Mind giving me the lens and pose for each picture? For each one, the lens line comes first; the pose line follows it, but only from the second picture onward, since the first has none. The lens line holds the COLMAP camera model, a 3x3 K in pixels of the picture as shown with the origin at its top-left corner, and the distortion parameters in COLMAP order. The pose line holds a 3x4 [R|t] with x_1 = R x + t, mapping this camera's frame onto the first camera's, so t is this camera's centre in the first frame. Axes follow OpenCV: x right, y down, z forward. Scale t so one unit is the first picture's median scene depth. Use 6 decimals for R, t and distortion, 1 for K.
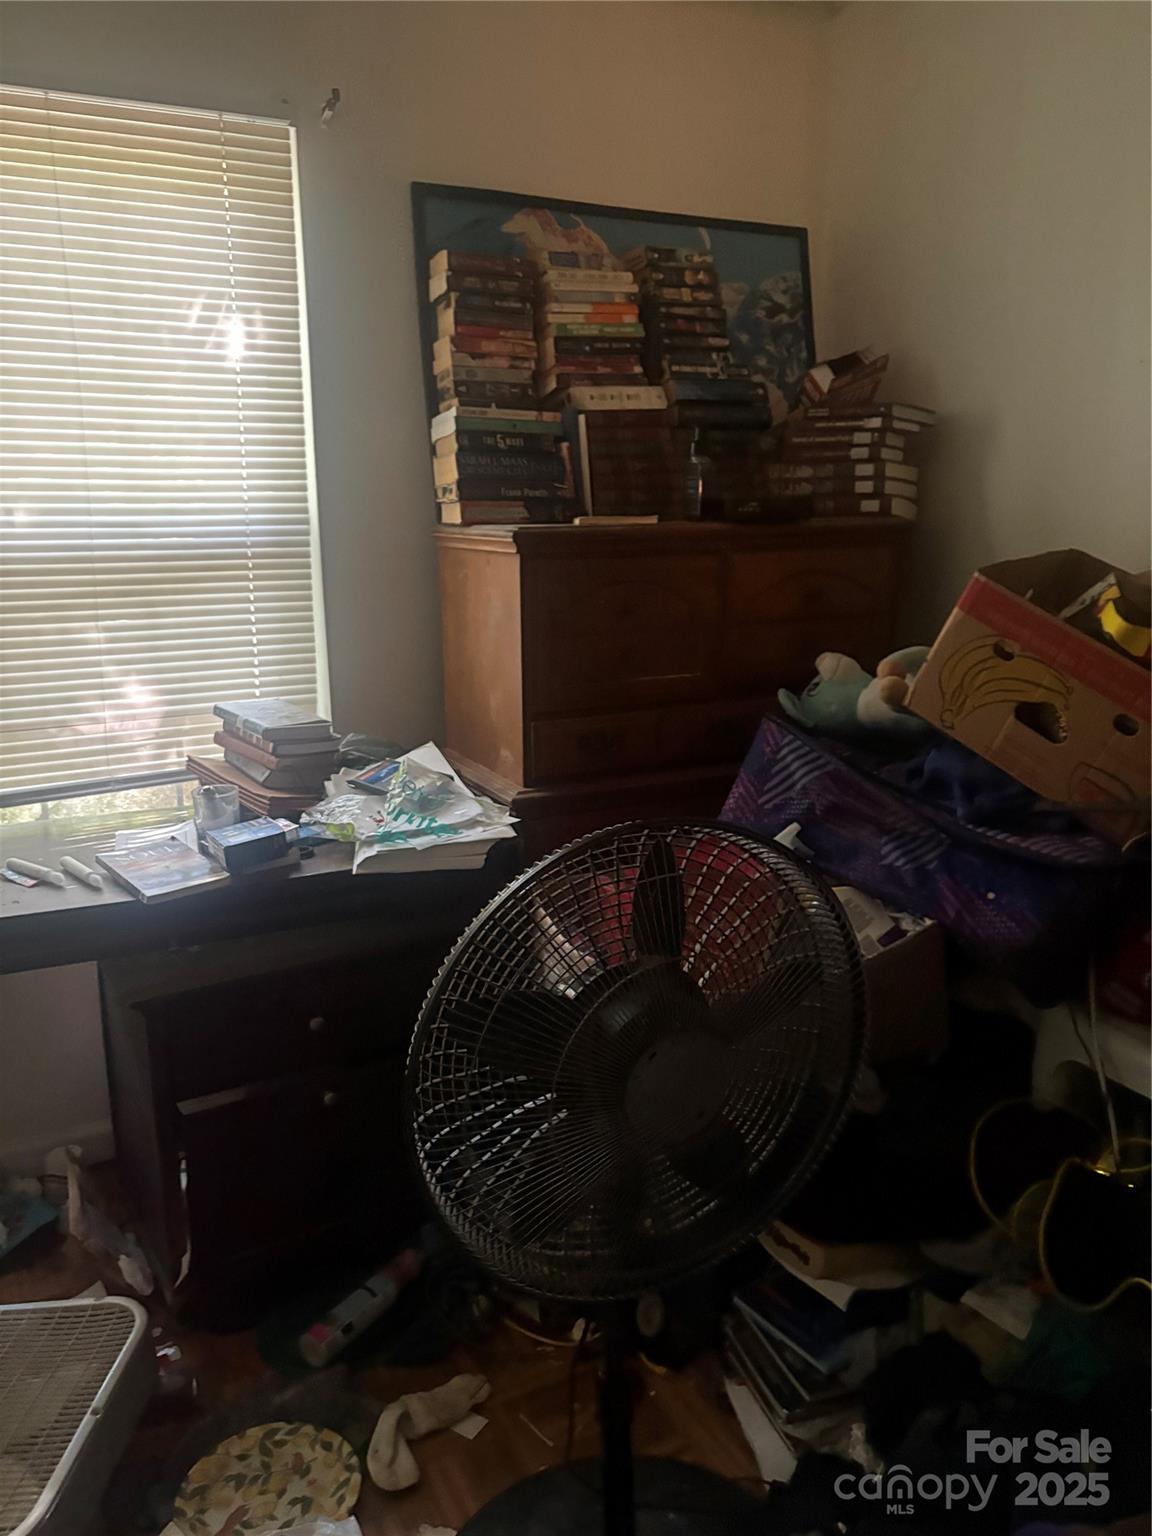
lens RADIAL K [[1174.6, 0, 576.1], [0, 1174.6, 771.8], [0, 0, 1]] dist [0.052825, -0.059418]
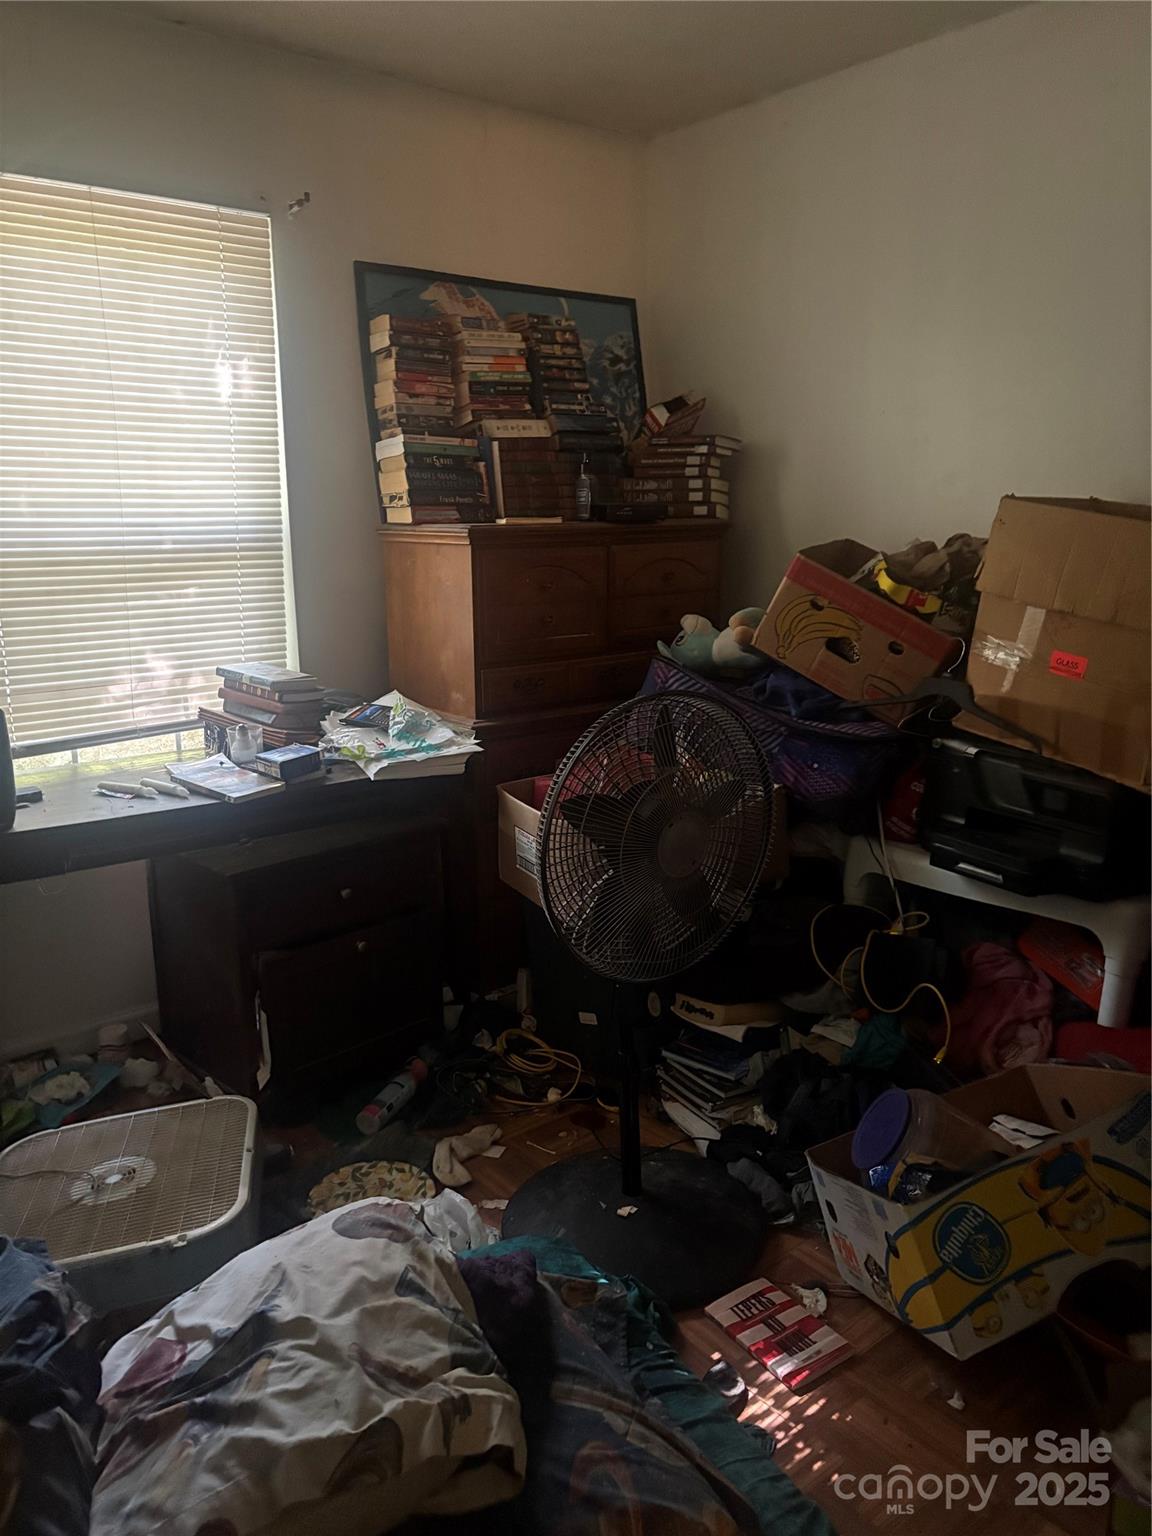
lens RADIAL K [[1174.6, 0, 574.3], [0, 1174.6, 765.0], [0, 0, 1]] dist [0.052825, -0.059418]
pose [[0.977083, -0.045797, 0.207874, -0.220201], [0.047715, 0.998852, -0.004221, 0.078164], [-0.207442, 0.014043, 0.978146, -0.342186]]
